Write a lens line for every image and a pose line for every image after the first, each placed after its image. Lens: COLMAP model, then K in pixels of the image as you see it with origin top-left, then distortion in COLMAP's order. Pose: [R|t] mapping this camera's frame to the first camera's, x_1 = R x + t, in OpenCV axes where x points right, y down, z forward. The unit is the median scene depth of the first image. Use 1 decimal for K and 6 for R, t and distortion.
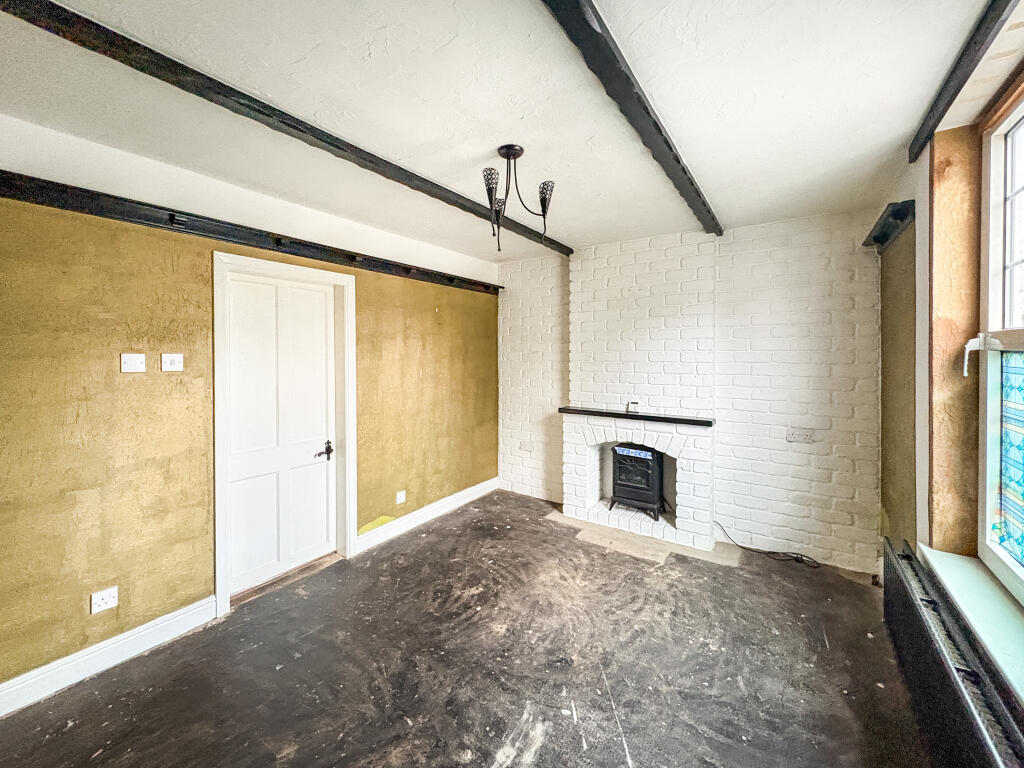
lens RADIAL K [[416.2, 0, 512.0], [0, 416.2, 384.0], [0, 0, 1]] dist [-0.002000, -0.000131]
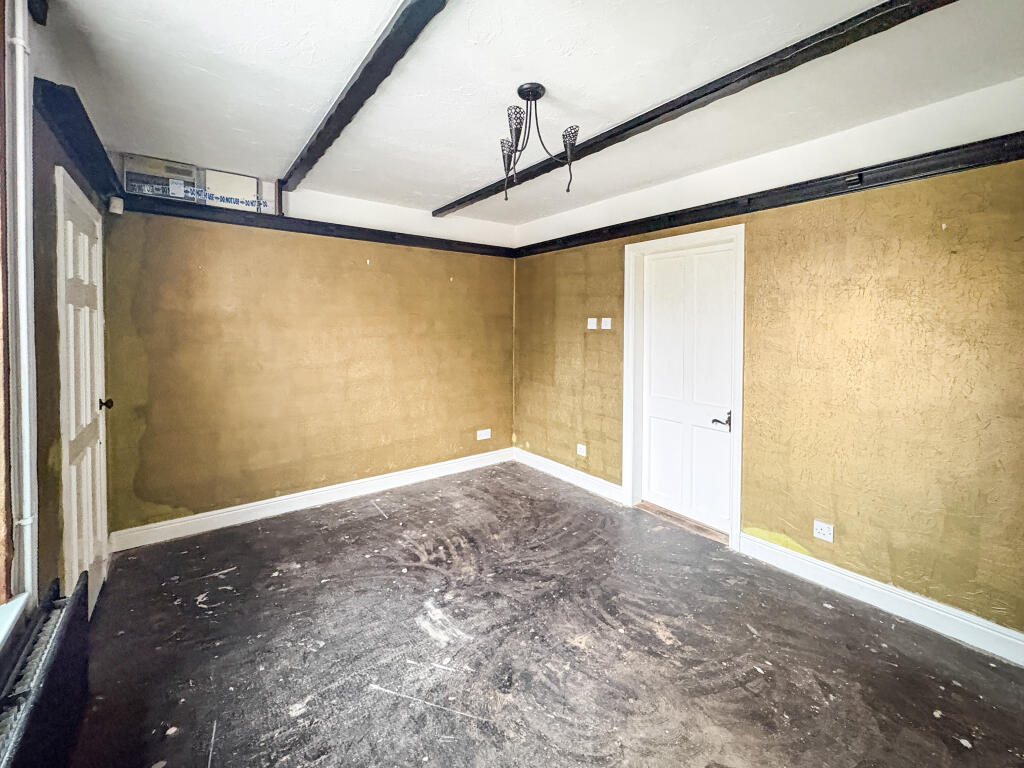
lens RADIAL K [[424.0, 0, 508.9], [0, 424.0, 359.8], [0, 0, 1]] dist [0.000504, 0.000119]
pose [[-0.322242, 0.076680, -0.943547, 0.852008], [-0.070834, 0.991967, 0.104806, -0.058027], [0.944004, 0.100608, -0.314222, 1.179321]]
